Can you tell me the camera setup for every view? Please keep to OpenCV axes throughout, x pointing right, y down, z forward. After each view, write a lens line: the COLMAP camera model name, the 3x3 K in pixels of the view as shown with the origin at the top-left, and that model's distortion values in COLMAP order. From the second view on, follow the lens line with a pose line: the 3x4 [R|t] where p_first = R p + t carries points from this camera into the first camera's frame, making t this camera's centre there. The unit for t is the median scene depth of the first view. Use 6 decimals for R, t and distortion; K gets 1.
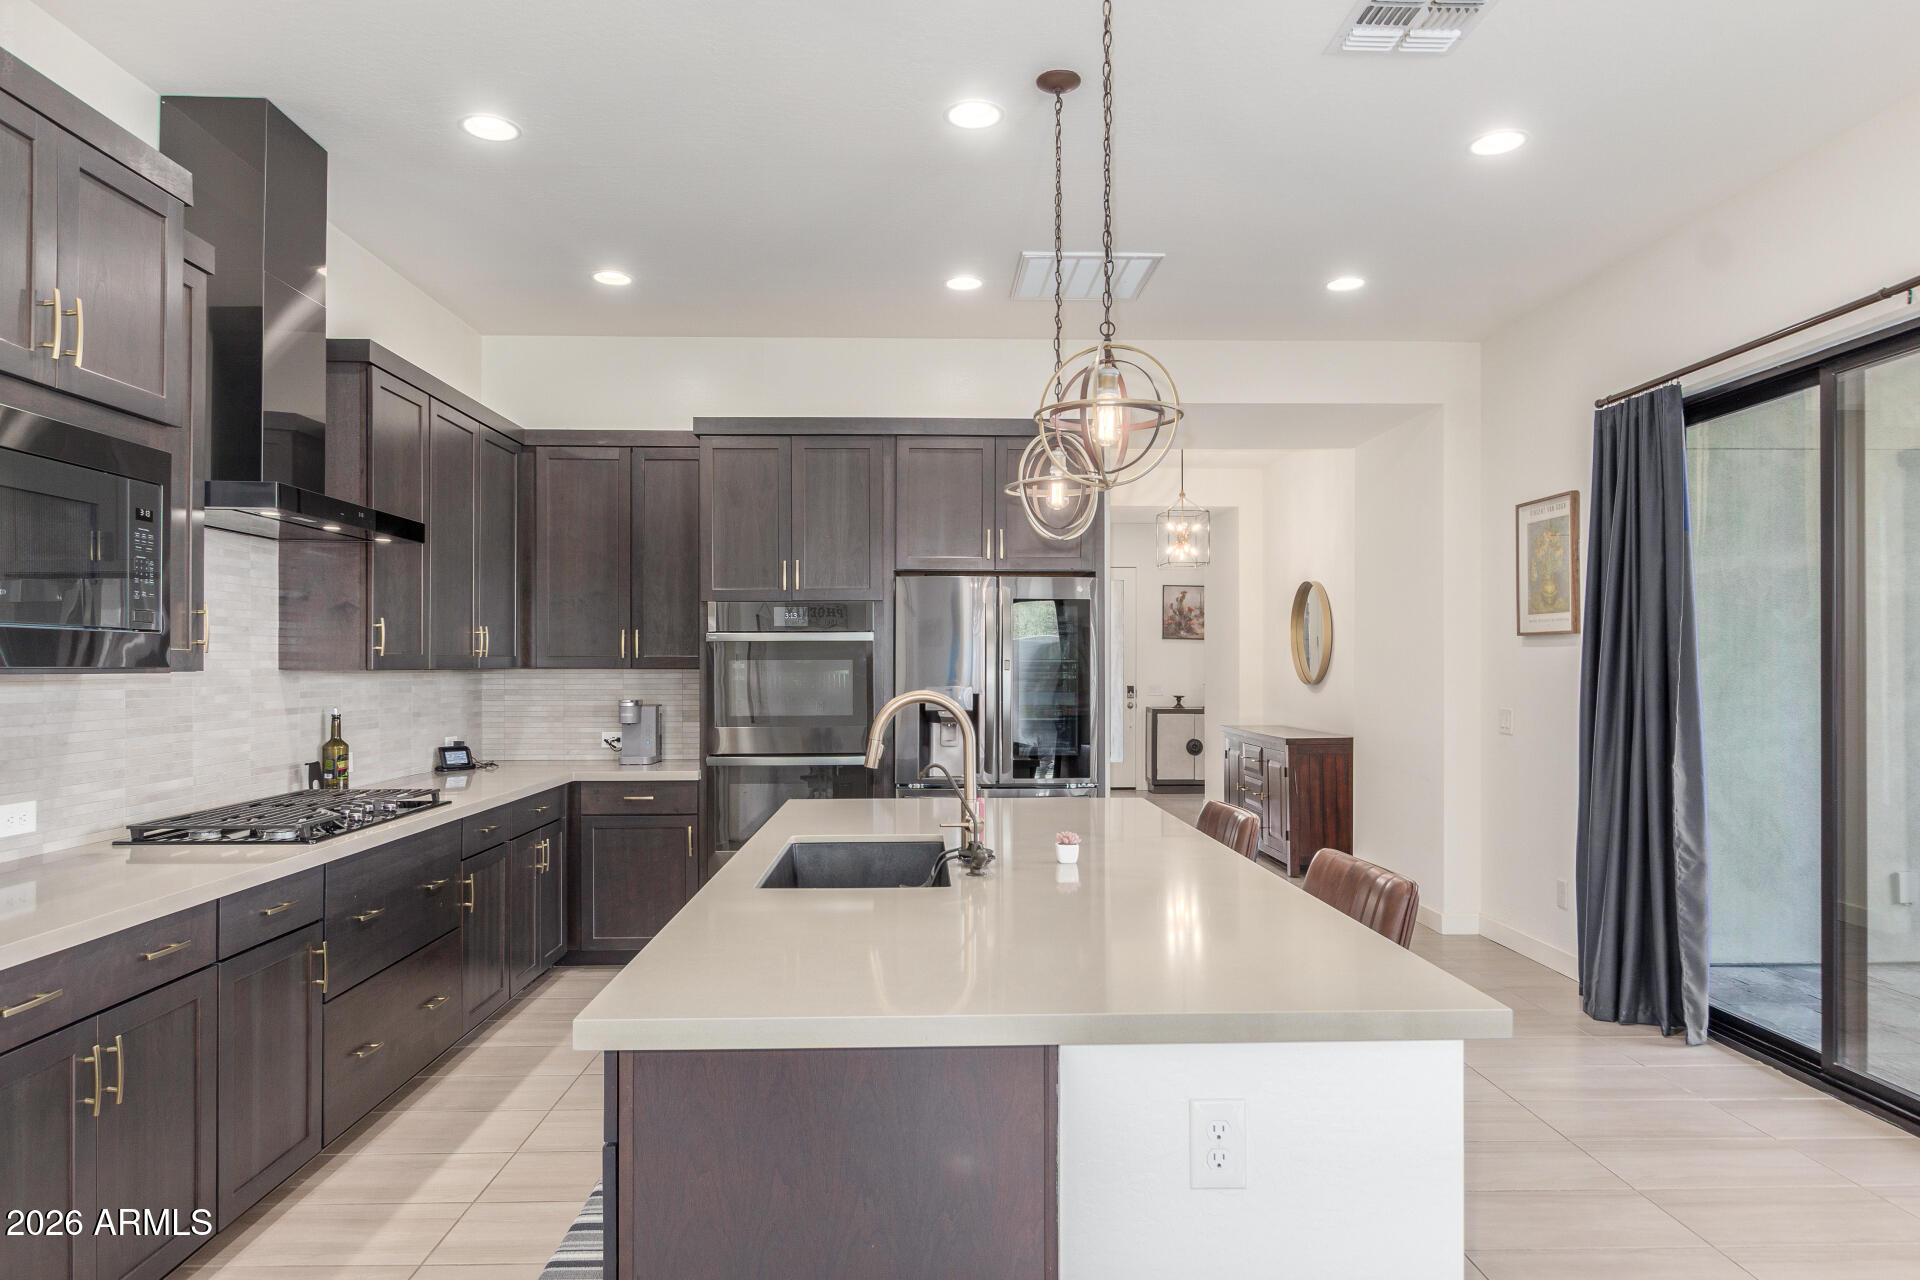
lens RADIAL K [[1154.8, 0, 964.6], [0, 1154.8, 646.5], [0, 0, 1]] dist [-0.001893, -0.000449]
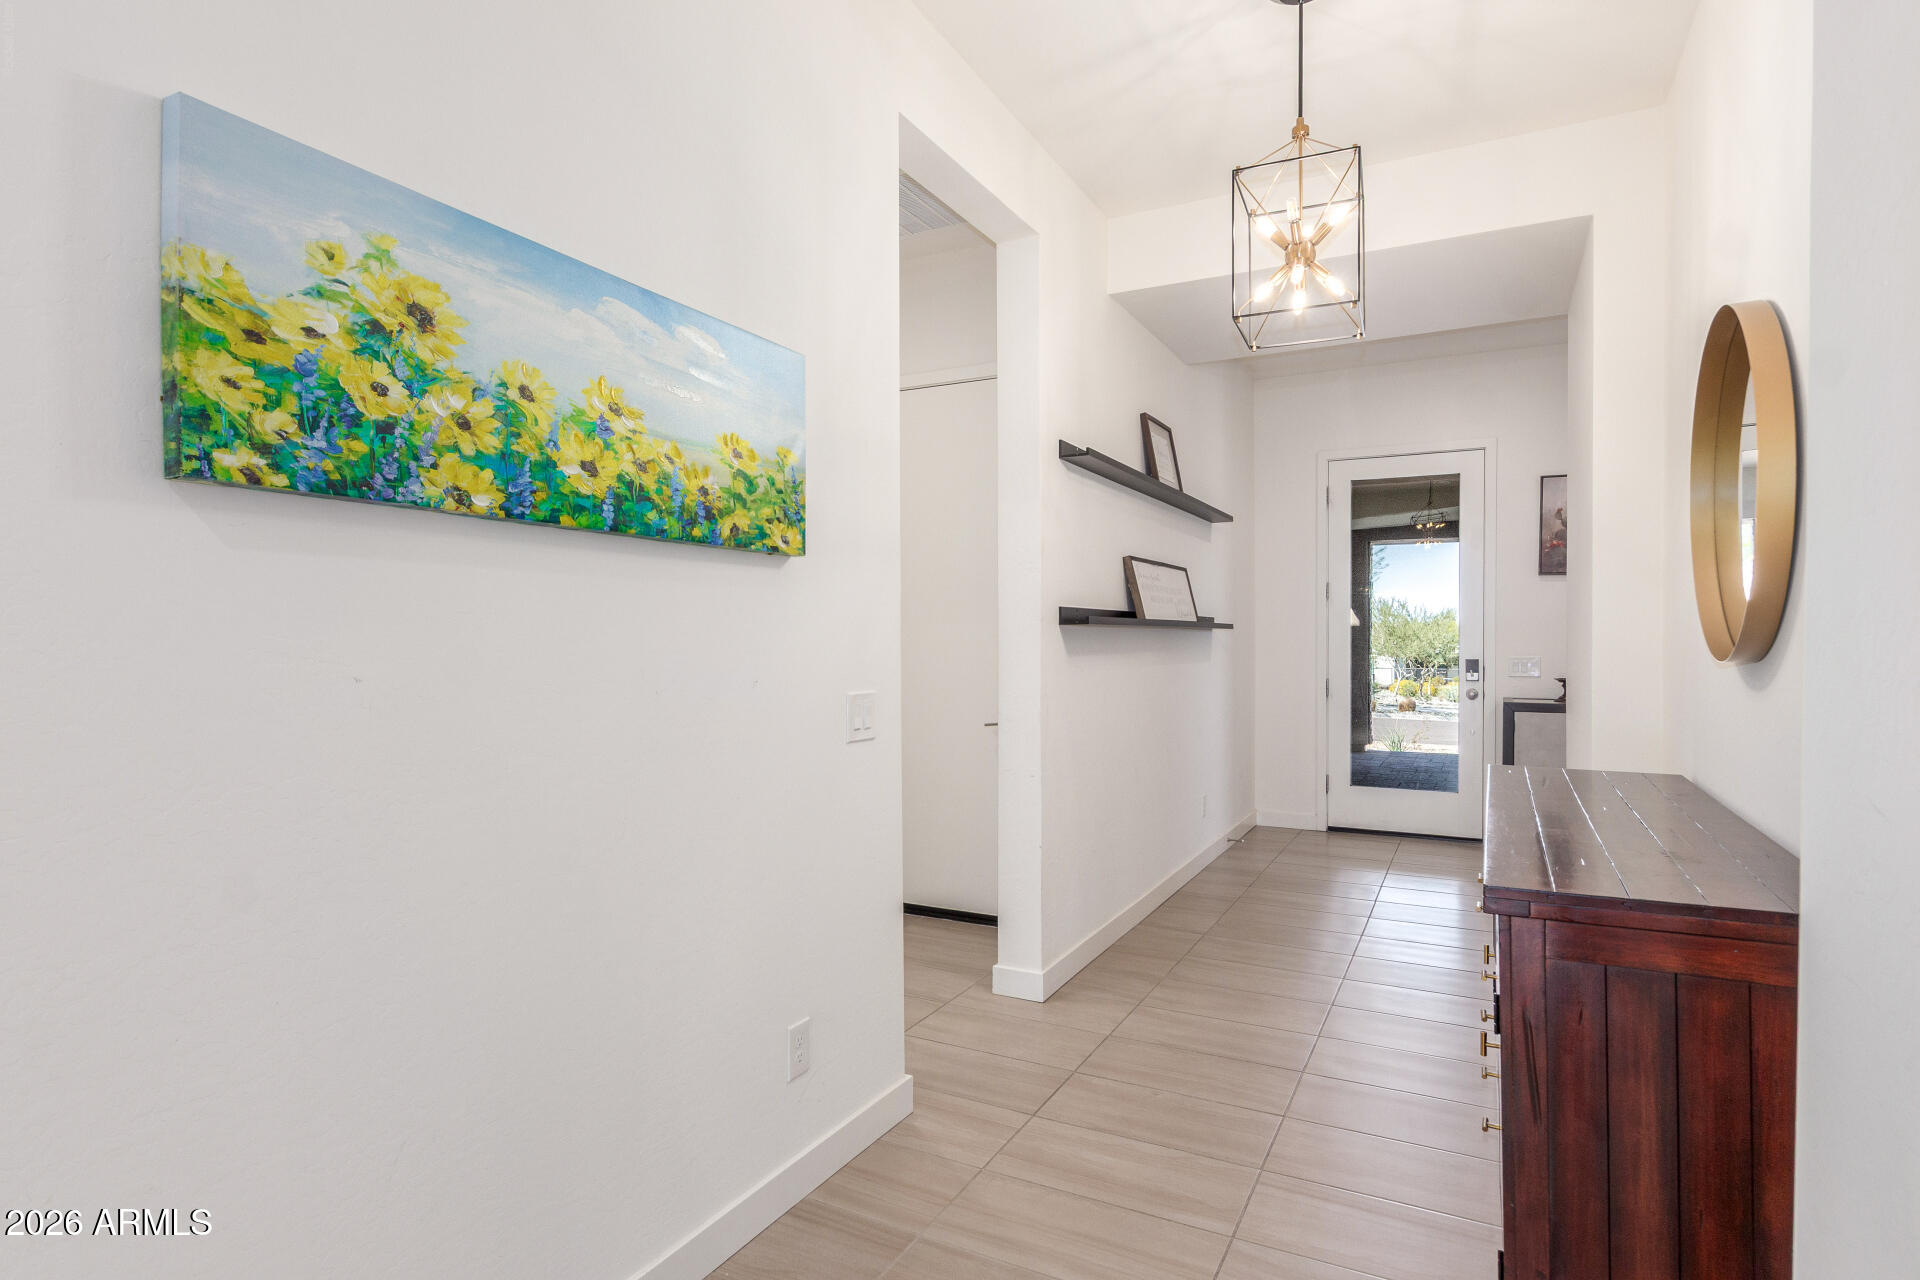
lens RADIAL K [[978.8, 0, 912.3], [0, 978.8, 641.2], [0, 0, 1]] dist [-0.000885, -0.000126]
pose [[0.843965, 0.013133, -0.536238, 0.527135], [-0.000295, 0.999711, 0.024020, 0.041200], [0.536398, -0.020114, 0.843725, 1.403791]]
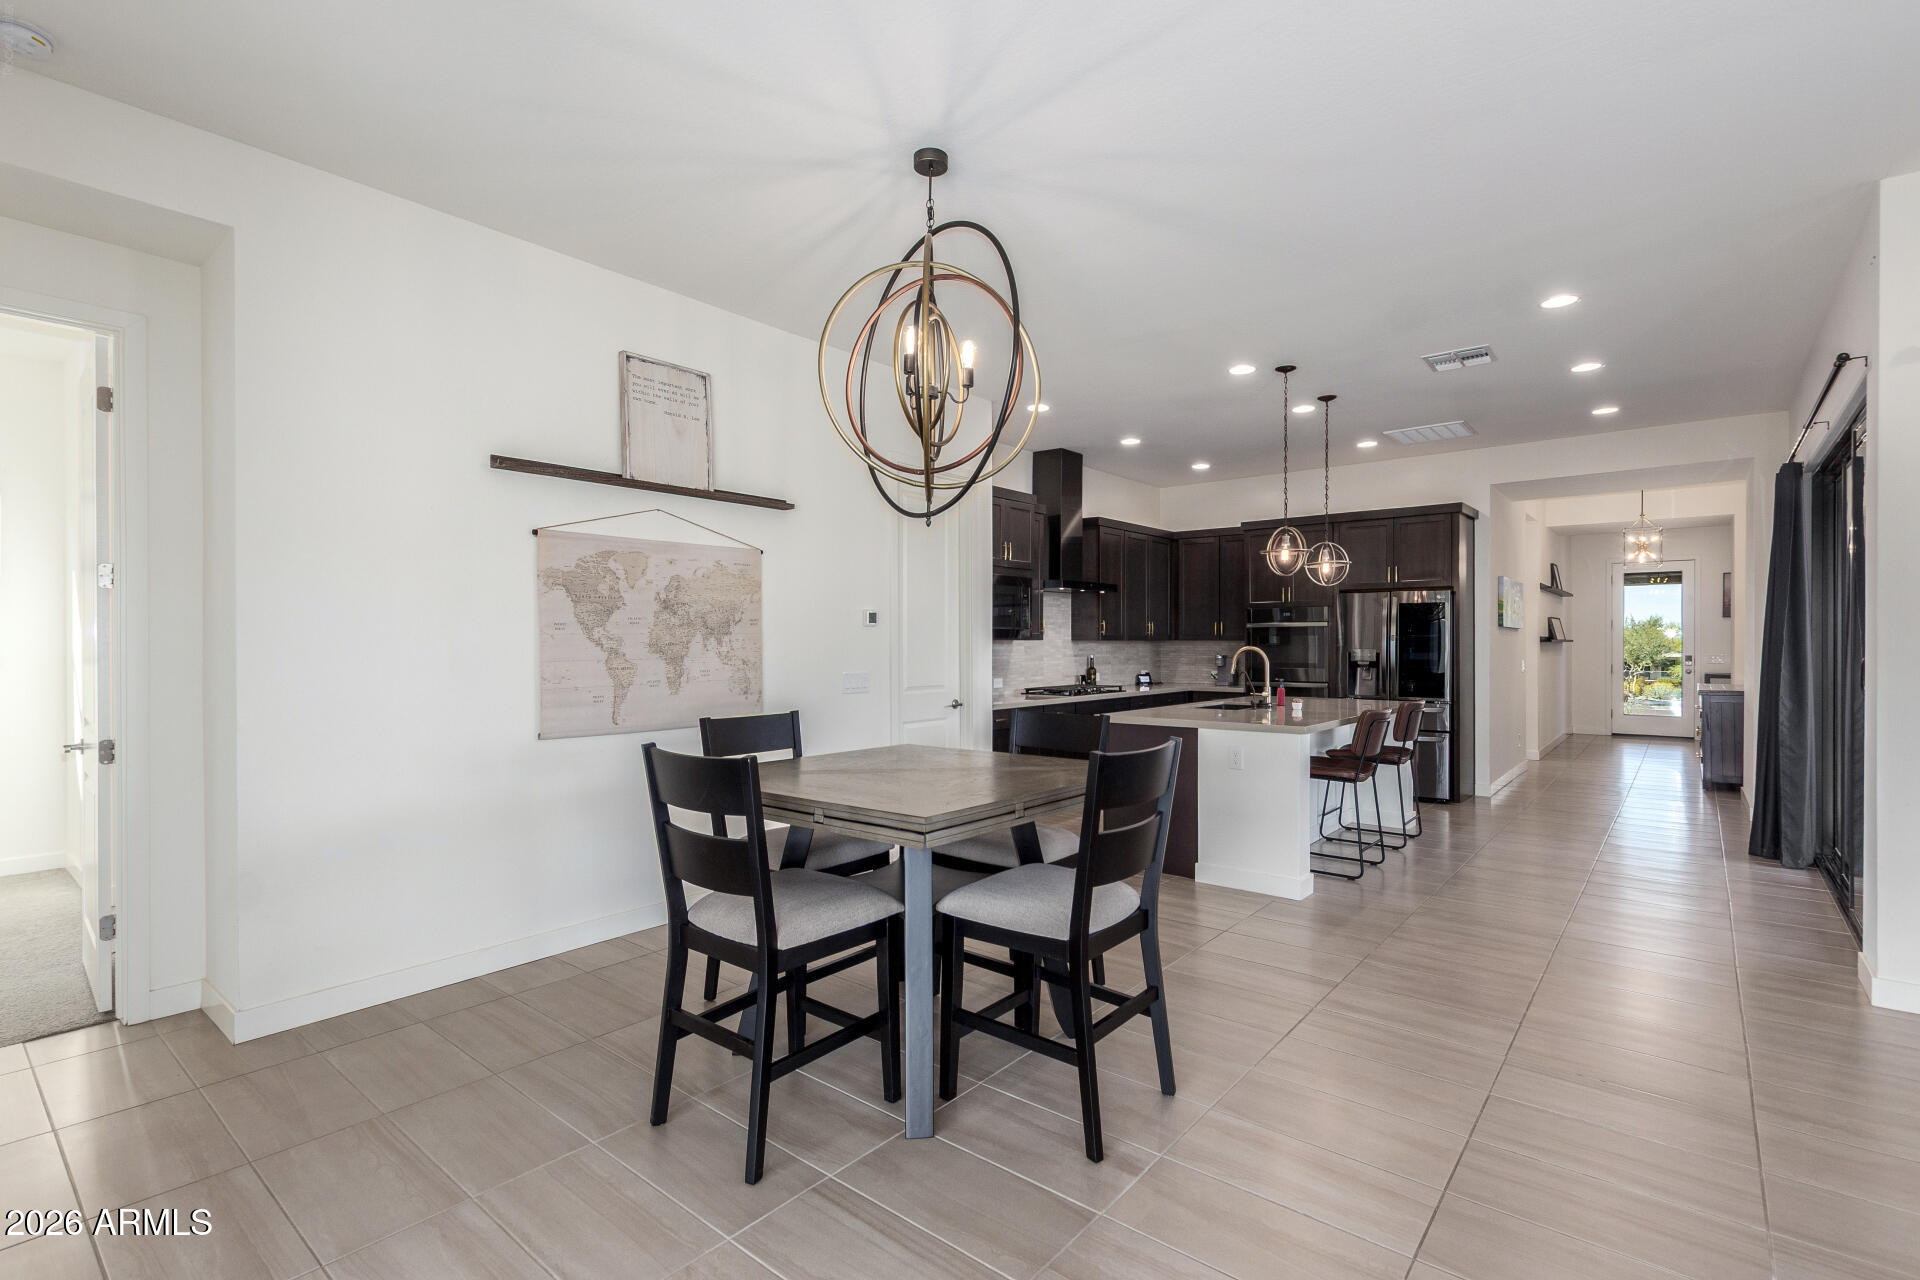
lens RADIAL K [[887.8, 0, 970.9], [0, 887.8, 644.7], [0, 0, 1]] dist [0.014457, -0.000245]
pose [[0.757278, 0.001296, -0.653091, 0.588638], [0.012293, 0.999793, 0.016238, -0.006596], [0.652977, -0.020325, 0.757105, -0.734580]]
